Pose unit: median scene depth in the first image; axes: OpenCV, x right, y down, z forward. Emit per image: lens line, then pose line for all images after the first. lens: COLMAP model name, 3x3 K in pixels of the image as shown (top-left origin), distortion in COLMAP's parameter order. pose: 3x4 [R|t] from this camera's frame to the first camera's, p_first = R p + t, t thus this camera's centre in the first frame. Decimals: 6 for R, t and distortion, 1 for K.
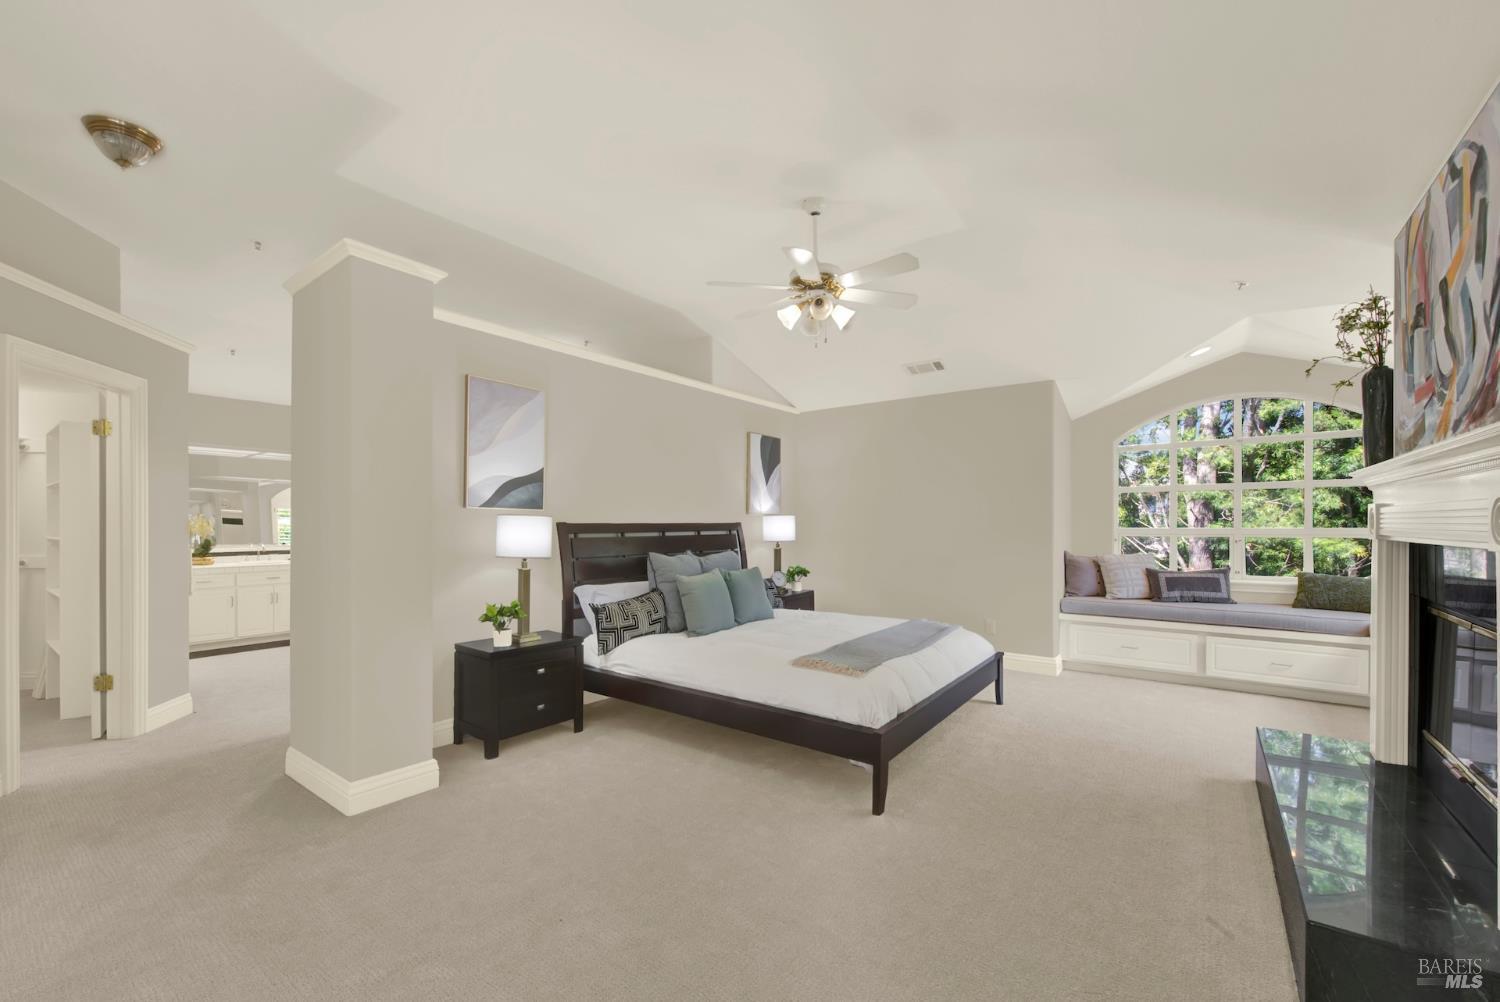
lens RADIAL K [[614.0, 0, 736.2], [0, 614.0, 529.5], [0, 0, 1]] dist [0.002696, -0.000819]
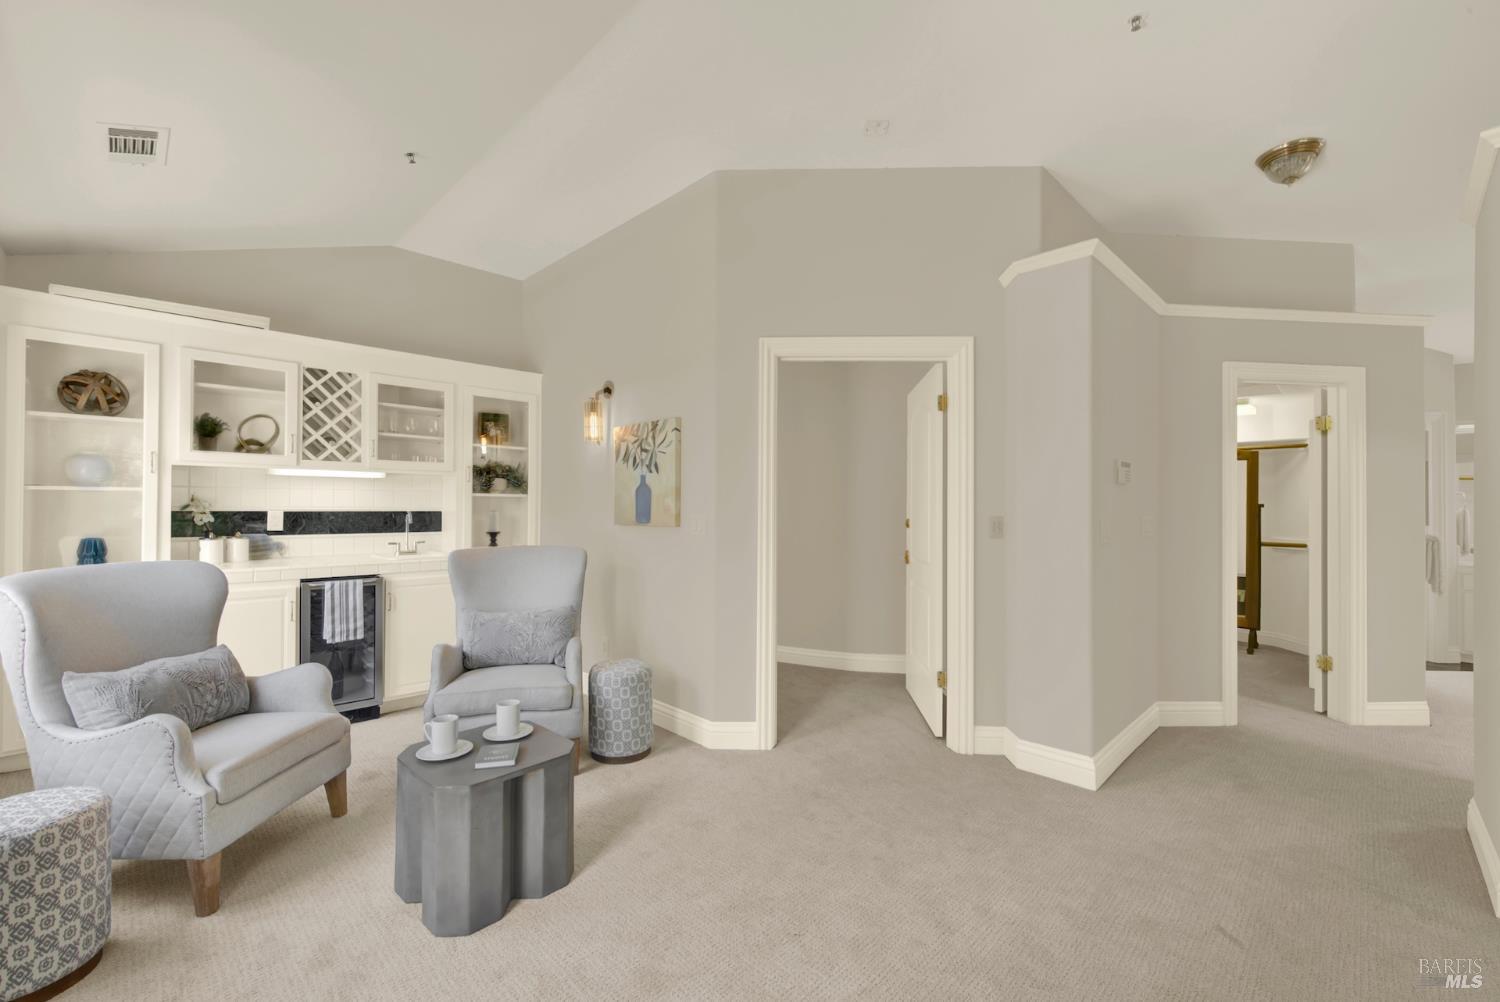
lens RADIAL K [[614.0, 0, 750.8], [0, 614.0, 505.7], [0, 0, 1]] dist [0.002696, -0.000819]
pose [[-0.133194, -0.002507, -0.991087, 0.151624], [-0.021879, 0.999761, 0.000412, -0.000310], [0.990849, 0.021738, -0.133217, 0.153205]]
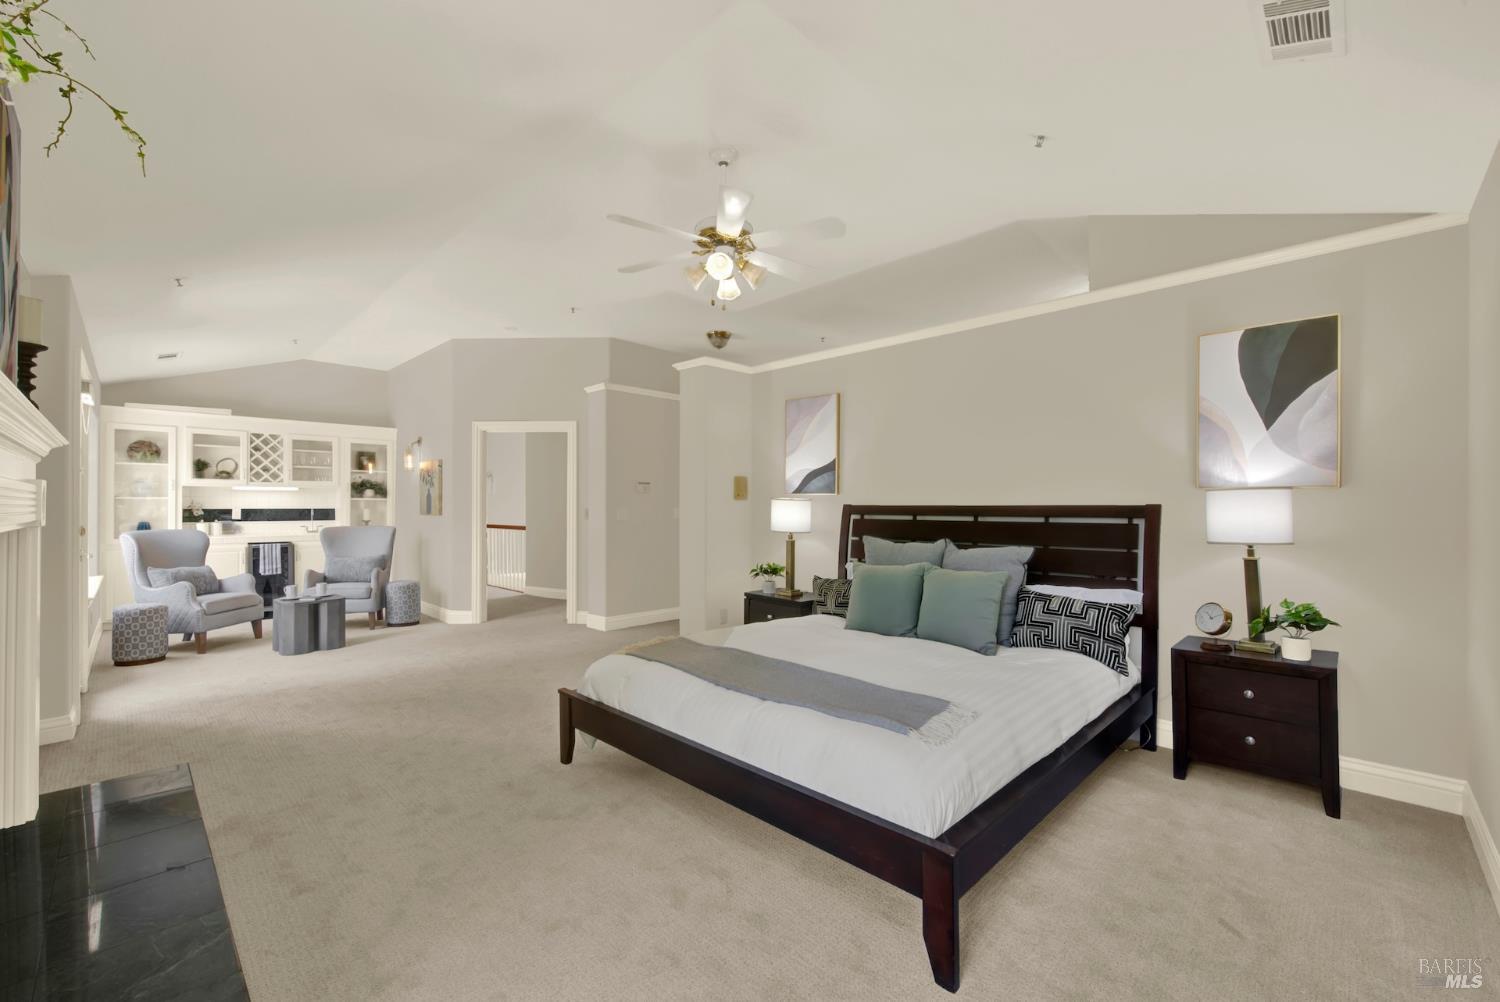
lens RADIAL K [[614.0, 0, 747.0], [0, 614.0, 505.1], [0, 0, 1]] dist [0.002696, -0.000819]
pose [[-0.128790, -0.002530, -0.991669, 0.903455], [-0.014886, 0.999889, -0.000618, -0.007555], [0.991560, 0.014682, -0.128814, 1.016802]]
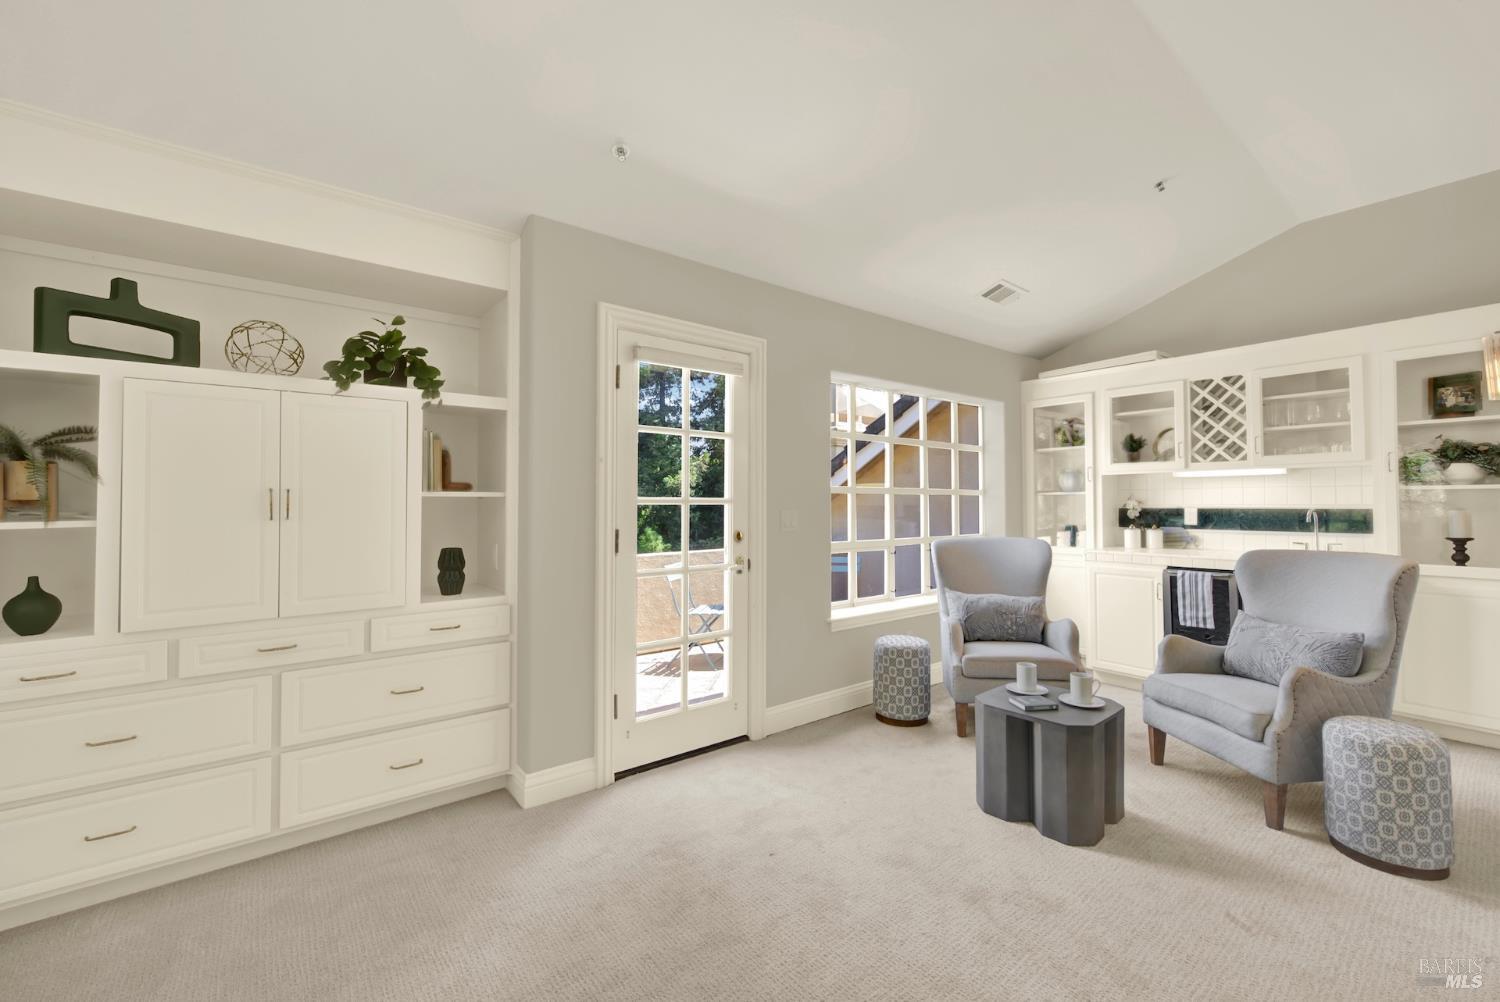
lens RADIAL K [[614.0, 0, 746.1], [0, 614.0, 494.5], [0, 0, 1]] dist [0.002696, -0.000819]
pose [[-0.968325, 0.007230, 0.249589, -0.204235], [0.007068, 0.999974, -0.001547, -0.004353], [-0.249593, 0.000266, -0.968351, 0.574137]]
